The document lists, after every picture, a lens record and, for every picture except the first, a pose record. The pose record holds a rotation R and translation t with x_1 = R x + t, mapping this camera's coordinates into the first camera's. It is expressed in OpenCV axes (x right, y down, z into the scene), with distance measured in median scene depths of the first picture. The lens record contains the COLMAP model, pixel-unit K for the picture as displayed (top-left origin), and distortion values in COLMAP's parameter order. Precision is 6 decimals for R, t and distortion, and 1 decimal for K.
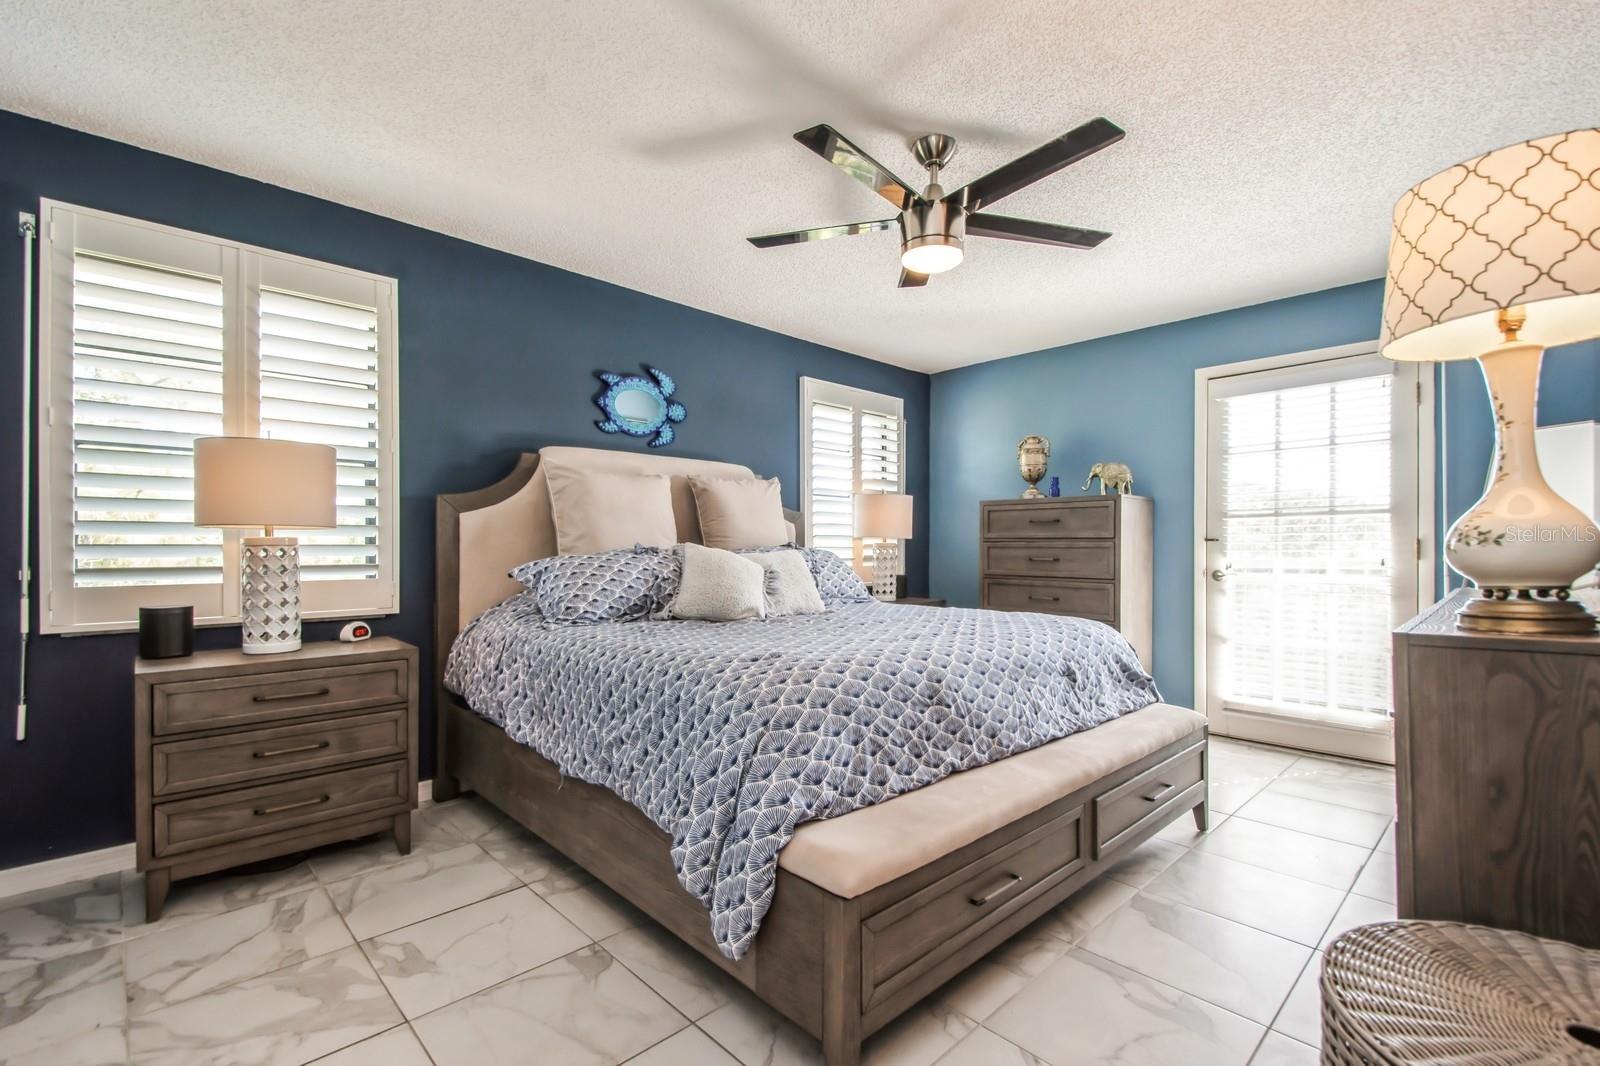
lens RADIAL K [[715.2, 0, 804.7], [0, 715.2, 539.5], [0, 0, 1]] dist [0.019251, -0.011451]
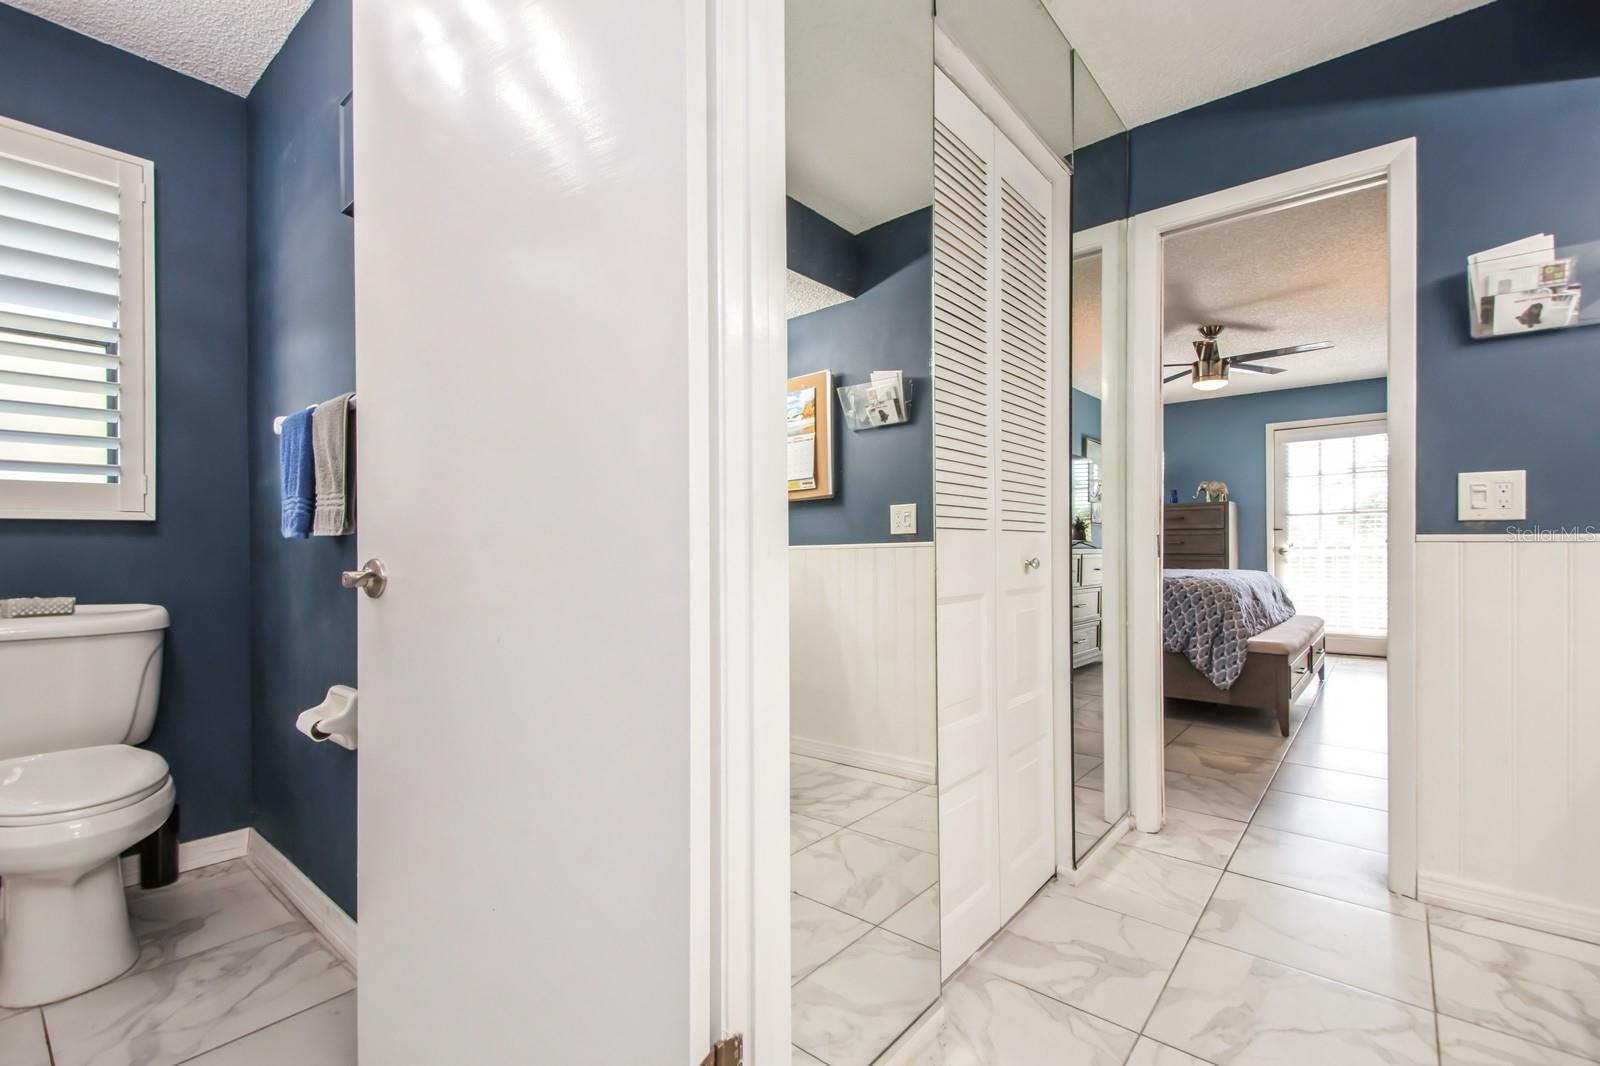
lens RADIAL K [[715.2, 0, 794.8], [0, 715.2, 537.2], [0, 0, 1]] dist [0.019251, -0.011451]
pose [[0.994320, -0.004129, 0.106356, -0.707328], [0.004925, 0.999962, -0.007227, 0.024522], [-0.106322, 0.007710, 0.994302, -0.510647]]
